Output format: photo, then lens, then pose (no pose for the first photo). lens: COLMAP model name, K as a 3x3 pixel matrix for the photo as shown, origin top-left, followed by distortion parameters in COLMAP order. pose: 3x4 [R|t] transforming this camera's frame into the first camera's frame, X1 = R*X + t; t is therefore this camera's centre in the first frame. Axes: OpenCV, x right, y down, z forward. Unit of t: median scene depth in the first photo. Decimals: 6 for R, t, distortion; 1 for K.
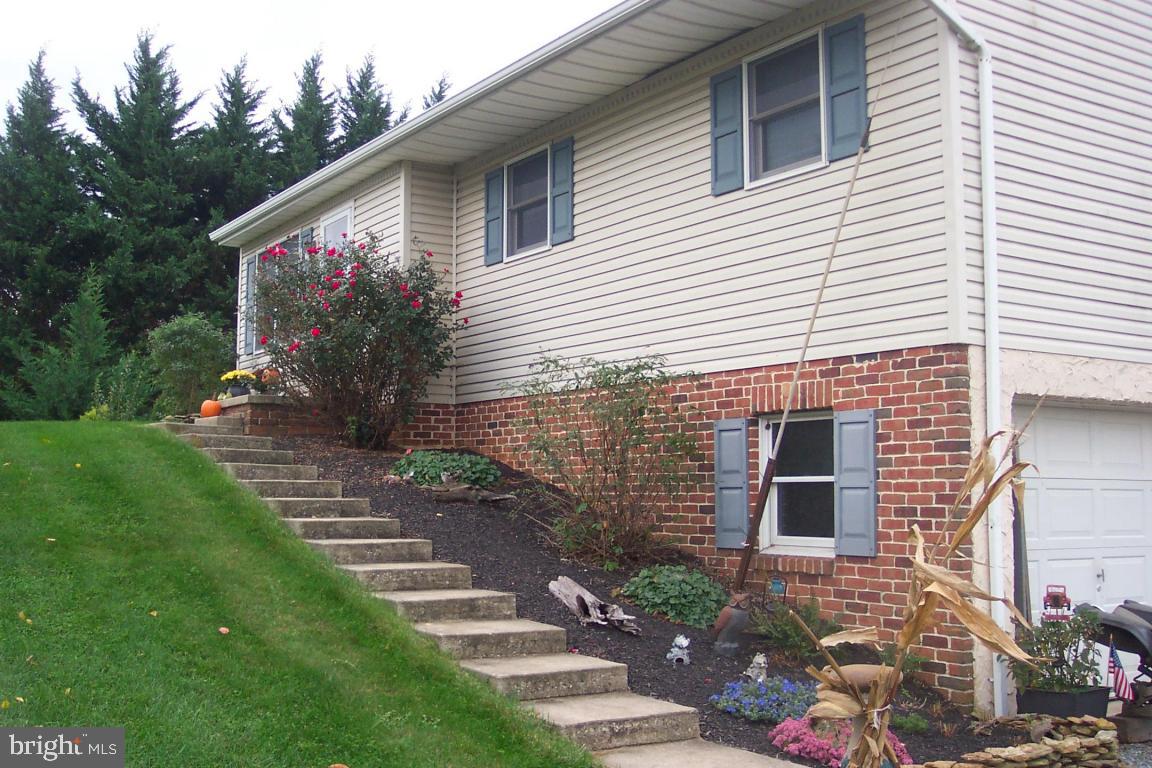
lens RADIAL K [[1248.2, 0, 561.5], [0, 1248.2, 384.2], [0, 0, 1]] dist [-0.156279, 0.270279]
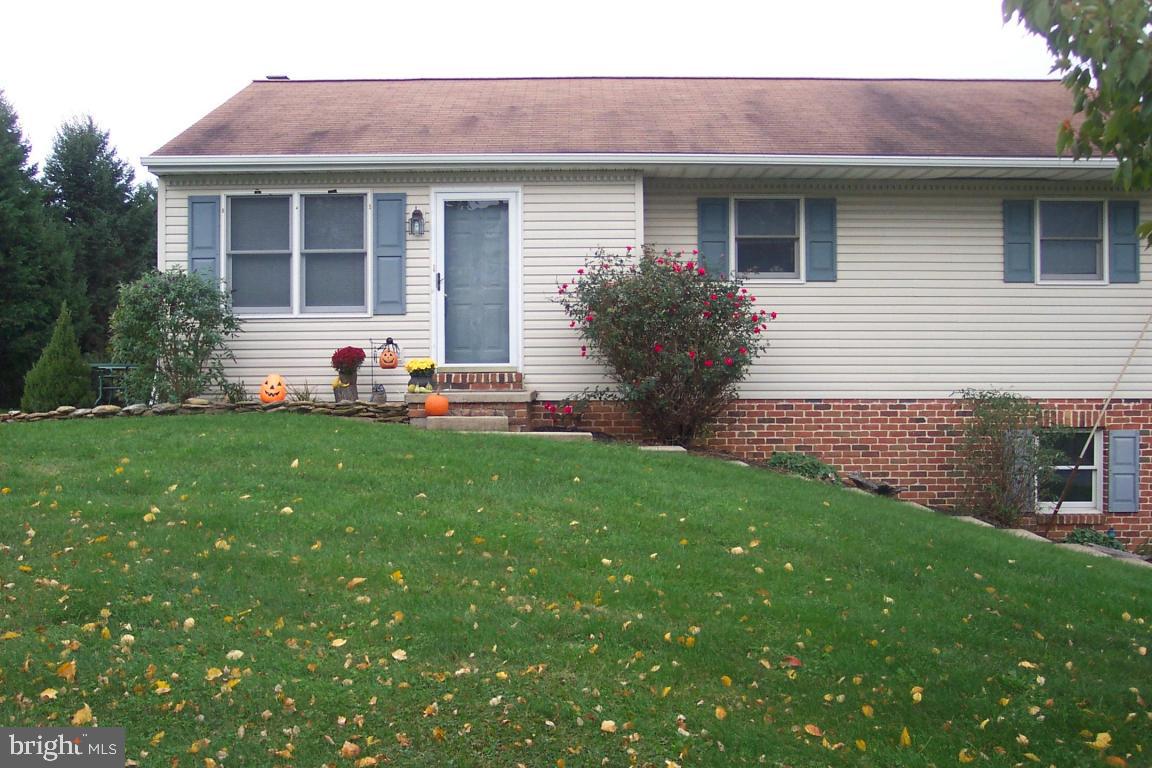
lens RADIAL K [[1248.2, 0, 561.5], [0, 1248.2, 384.2], [0, 0, 1]] dist [-0.156279, 0.270279]
pose [[0.545747, -0.012983, 0.837849, -1.599363], [-0.070675, 0.995604, 0.061463, -0.090961], [-0.834964, -0.092758, 0.542431, 0.705281]]
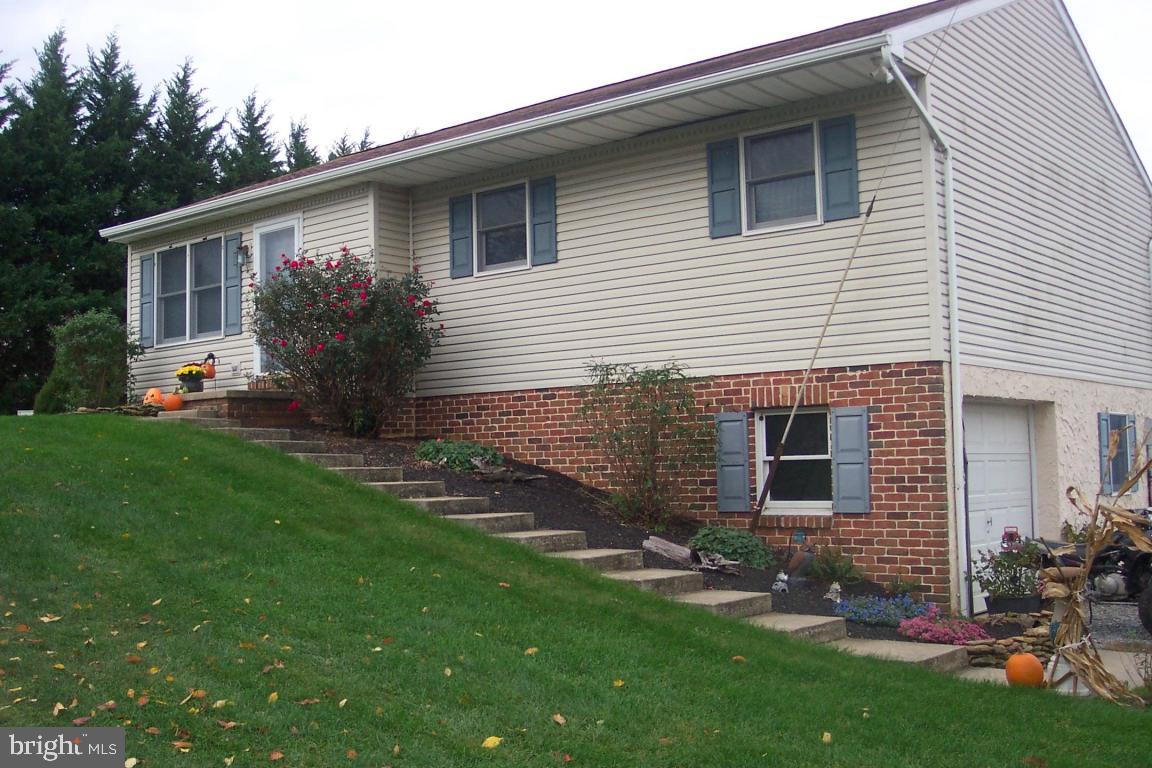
lens RADIAL K [[1248.2, 0, 561.5], [0, 1248.2, 384.2], [0, 0, 1]] dist [-0.156279, 0.270279]
pose [[0.952465, -0.001692, 0.304642, -0.465841], [-0.003967, 0.999831, 0.017955, -0.026232], [-0.304621, -0.018310, 0.952298, -0.198559]]
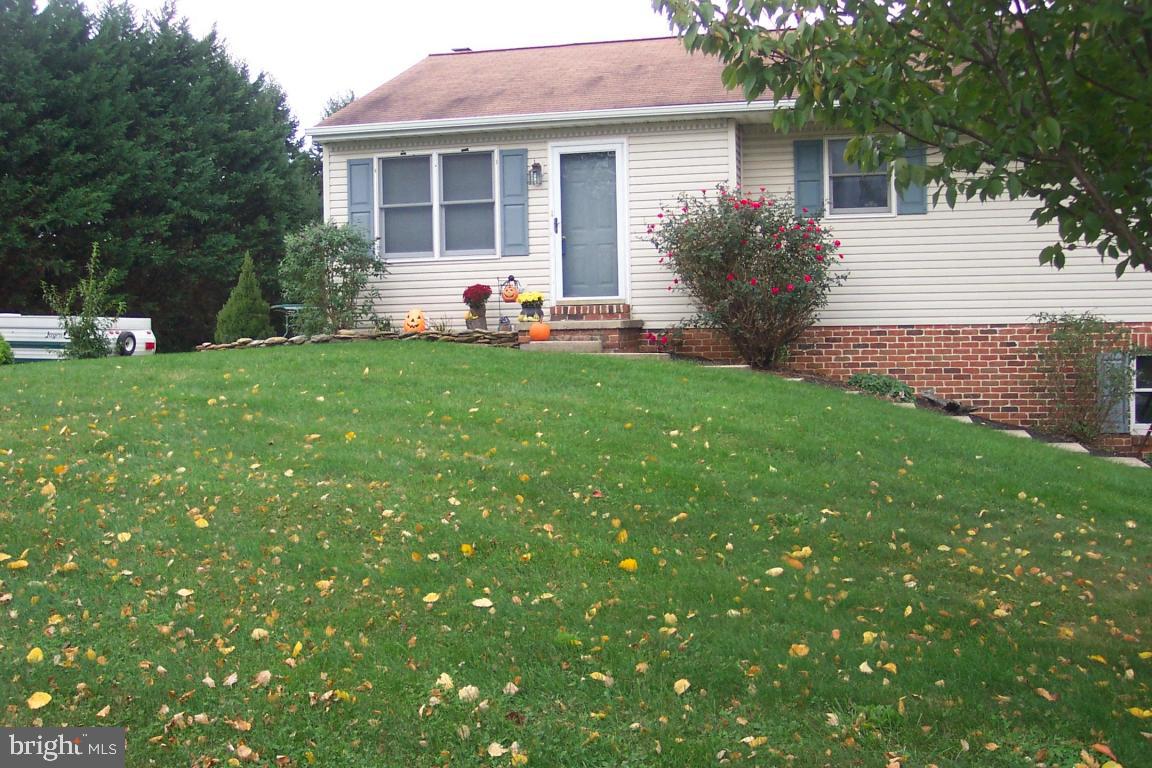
lens RADIAL K [[1248.2, 0, 561.5], [0, 1248.2, 384.2], [0, 0, 1]] dist [-0.156279, 0.270279]
pose [[0.728773, -0.045595, 0.683236, -1.588151], [-0.041211, 0.993052, 0.110228, -0.083152], [-0.683514, -0.108488, 0.721830, 0.374342]]
